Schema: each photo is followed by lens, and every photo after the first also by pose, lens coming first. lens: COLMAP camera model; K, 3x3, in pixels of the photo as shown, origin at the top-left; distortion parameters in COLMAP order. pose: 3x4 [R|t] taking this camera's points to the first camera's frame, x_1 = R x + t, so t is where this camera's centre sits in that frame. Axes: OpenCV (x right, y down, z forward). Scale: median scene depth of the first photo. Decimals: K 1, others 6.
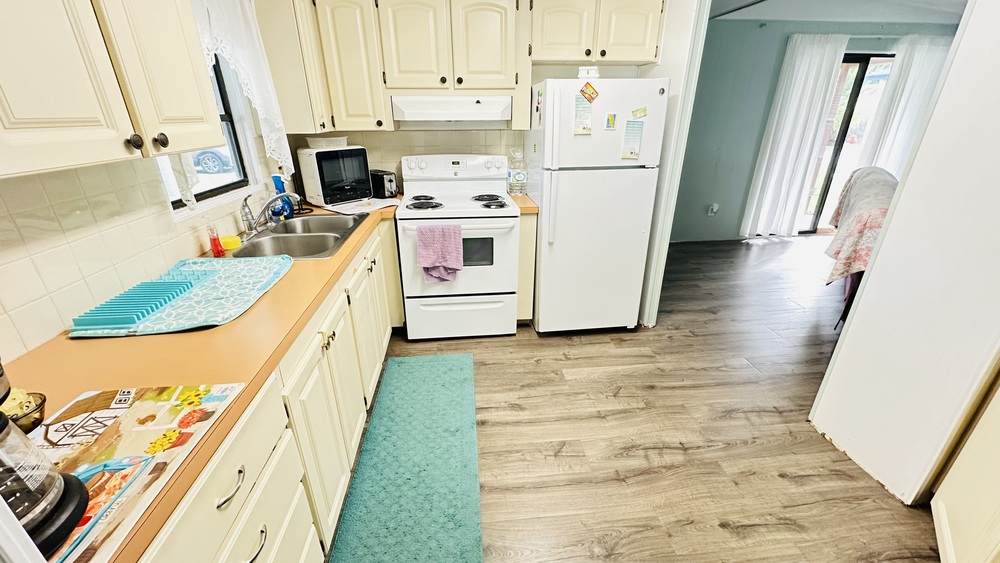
lens RADIAL K [[398.7, 0, 495.7], [0, 398.7, 281.1], [0, 0, 1]] dist [-0.002980, 0.000885]
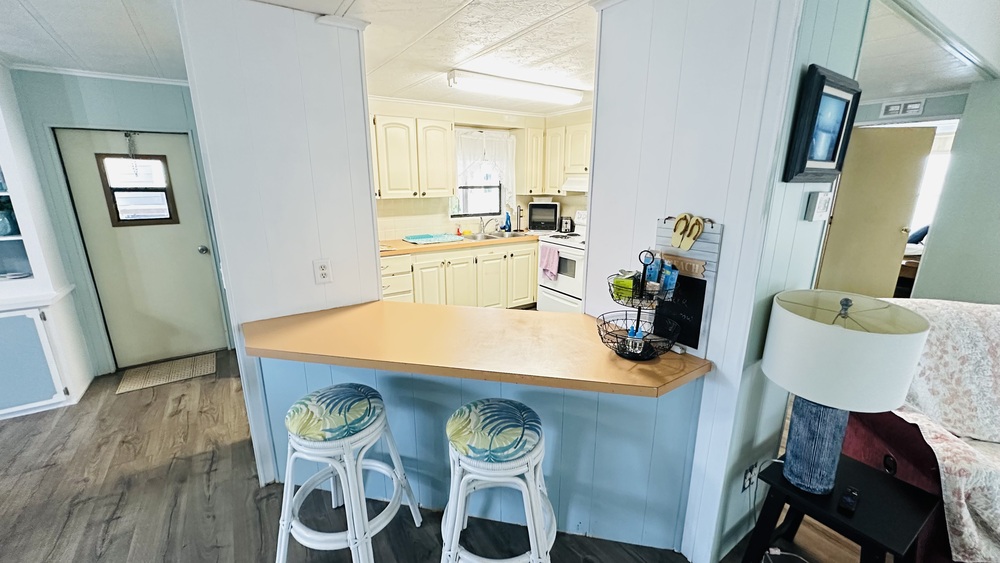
lens RADIAL K [[398.7, 0, 497.9], [0, 398.7, 283.1], [0, 0, 1]] dist [-0.002980, 0.000885]
pose [[0.461767, 0.234317, -0.855492, 1.342097], [-0.347333, 0.935224, 0.068677, -0.028138], [0.816168, 0.265428, 0.513242, -0.073262]]
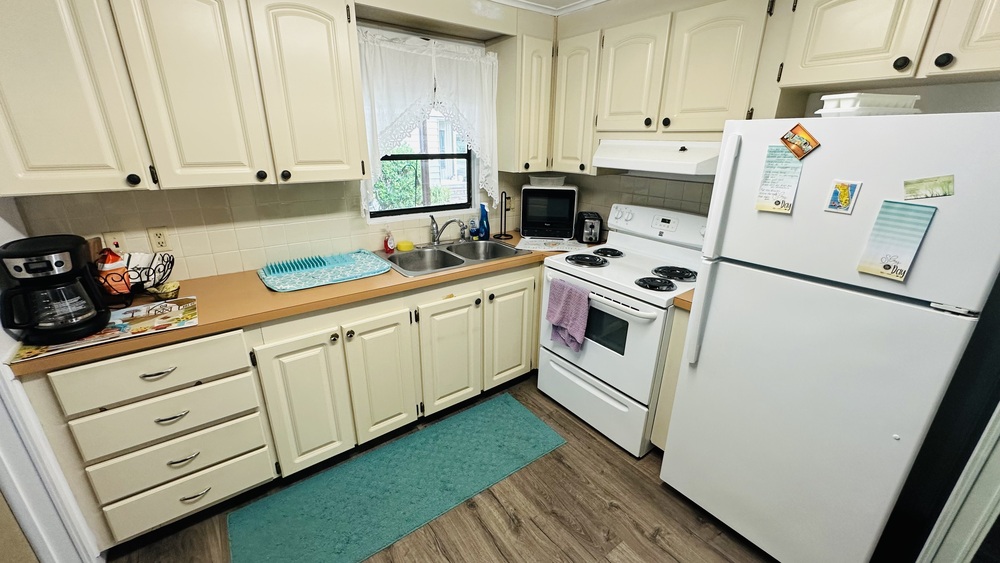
lens RADIAL K [[398.7, 0, 502.8], [0, 398.7, 279.9], [0, 0, 1]] dist [-0.002980, 0.000885]
pose [[0.520071, 0.297094, -0.800788, 0.485354], [-0.345775, 0.930527, 0.120665, -0.206083], [0.781003, 0.214138, 0.586668, 0.370891]]
